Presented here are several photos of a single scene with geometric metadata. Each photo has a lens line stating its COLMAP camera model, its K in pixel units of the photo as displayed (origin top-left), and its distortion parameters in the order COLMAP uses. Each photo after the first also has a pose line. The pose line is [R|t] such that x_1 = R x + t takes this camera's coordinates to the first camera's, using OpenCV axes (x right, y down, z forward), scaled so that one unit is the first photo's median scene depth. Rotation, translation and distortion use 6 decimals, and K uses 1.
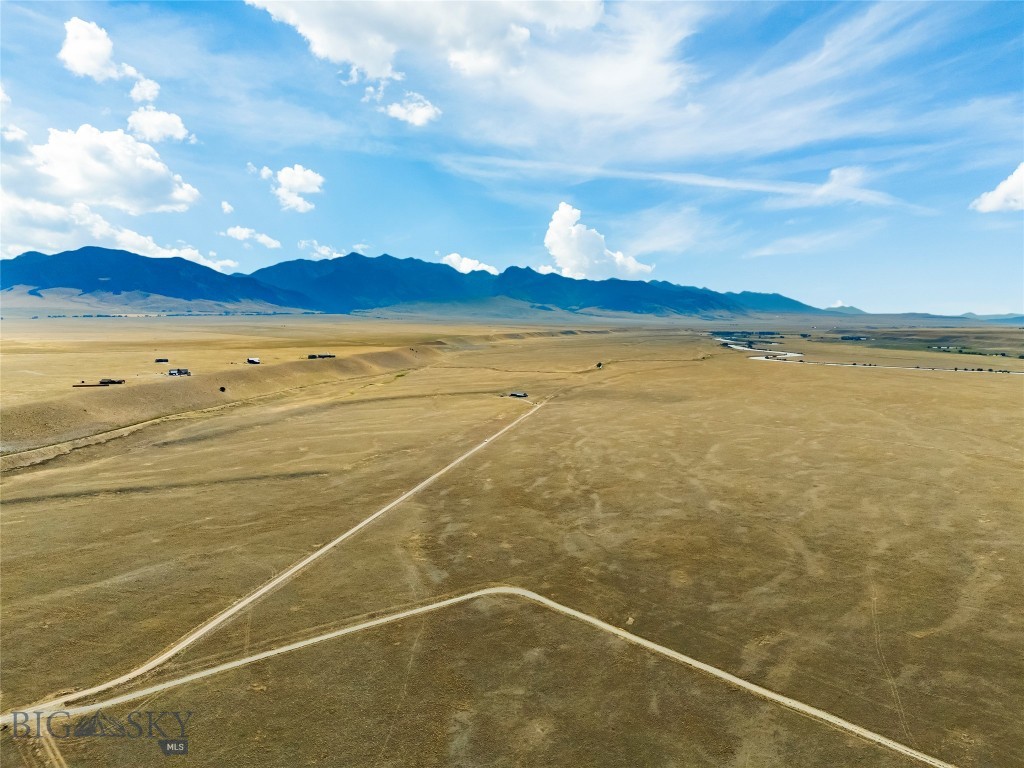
lens RADIAL K [[751.5, 0, 512.0], [0, 751.5, 384.0], [0, 0, 1]] dist [0.071498, -0.074809]
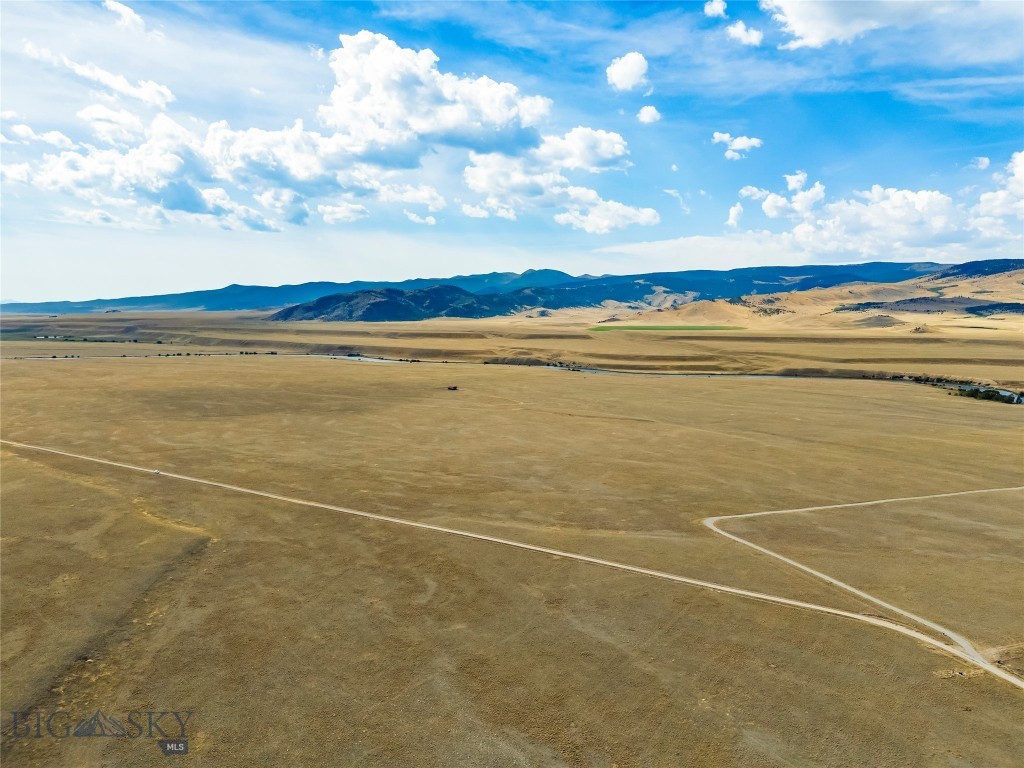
lens RADIAL K [[748.3, 0, 512.0], [0, 748.3, 405.7], [0, 0, 1]] dist [0.077672, -0.084243]
pose [[0.365361, -0.122146, 0.922817, -0.501085], [0.081606, 0.991740, 0.098959, -0.030512], [-0.927282, 0.039151, 0.372311, 0.317316]]
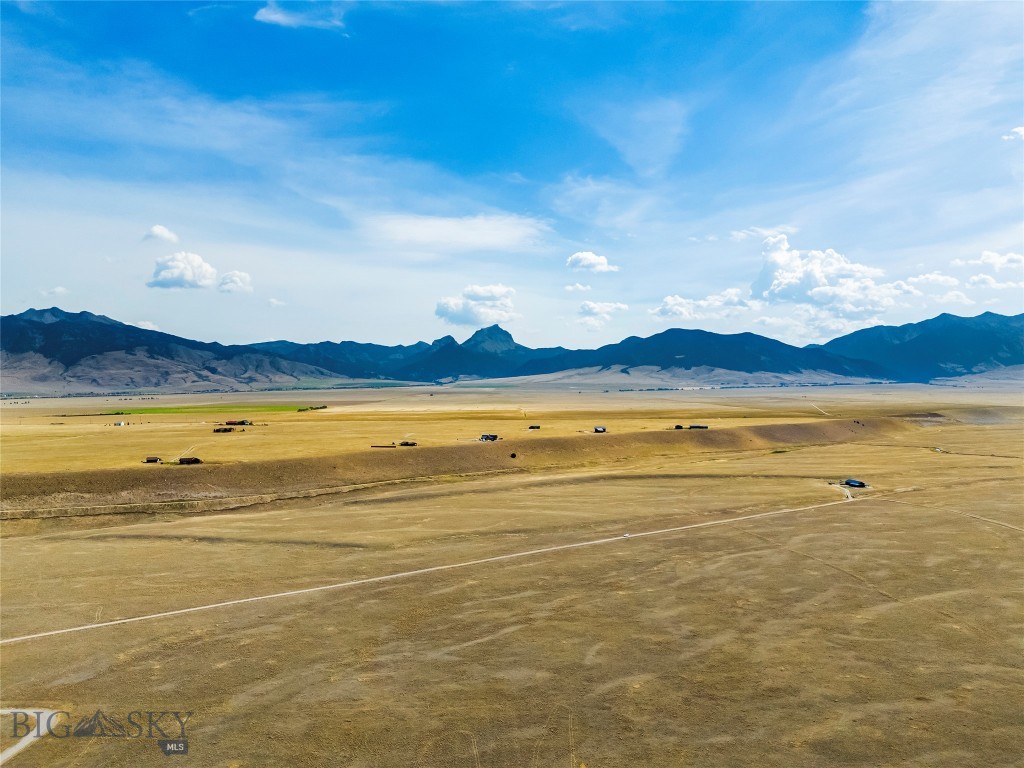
lens RADIAL K [[751.5, 0, 512.0], [0, 751.5, 384.0], [0, 0, 1]] dist [0.071498, -0.074809]
pose [[0.736622, -0.018498, -0.676051, 0.347220], [-0.045491, 0.996007, -0.076819, -0.013715], [0.674772, 0.087341, 0.732839, 0.274003]]
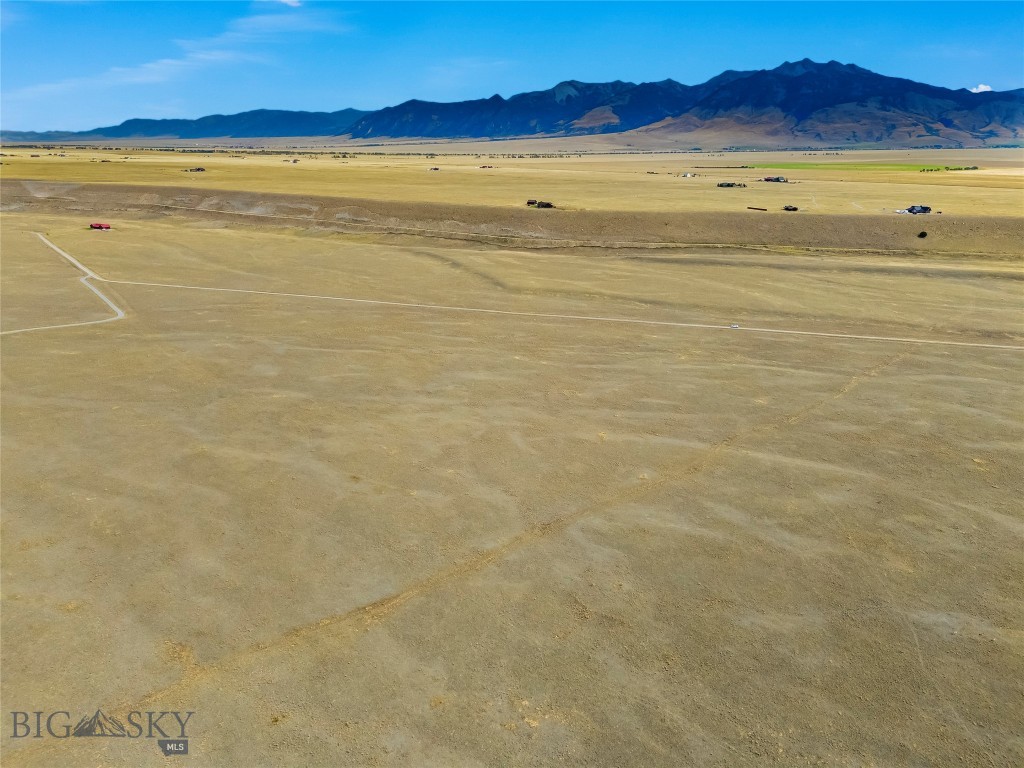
lens RADIAL K [[751.5, 0, 512.0], [0, 751.5, 384.0], [0, 0, 1]] dist [0.071498, -0.074809]
pose [[-0.081423, 0.290831, -0.953303, 0.524341], [-0.098858, 0.949406, 0.298086, -0.045655], [0.991765, 0.118513, -0.048553, 0.707919]]
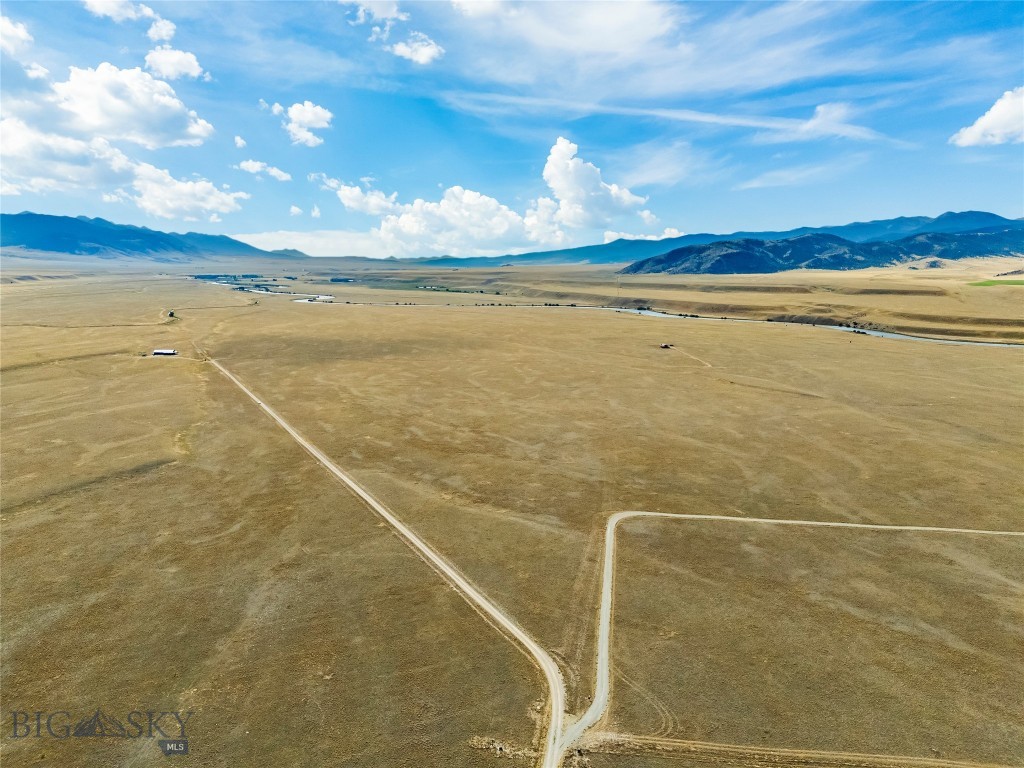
lens RADIAL K [[751.5, 0, 512.0], [0, 751.5, 384.0], [0, 0, 1]] dist [0.071498, -0.074809]
pose [[0.766132, -0.107825, 0.633574, -0.308687], [0.060471, 0.993546, 0.095965, -0.011378], [-0.639832, -0.035209, 0.767708, 0.105313]]
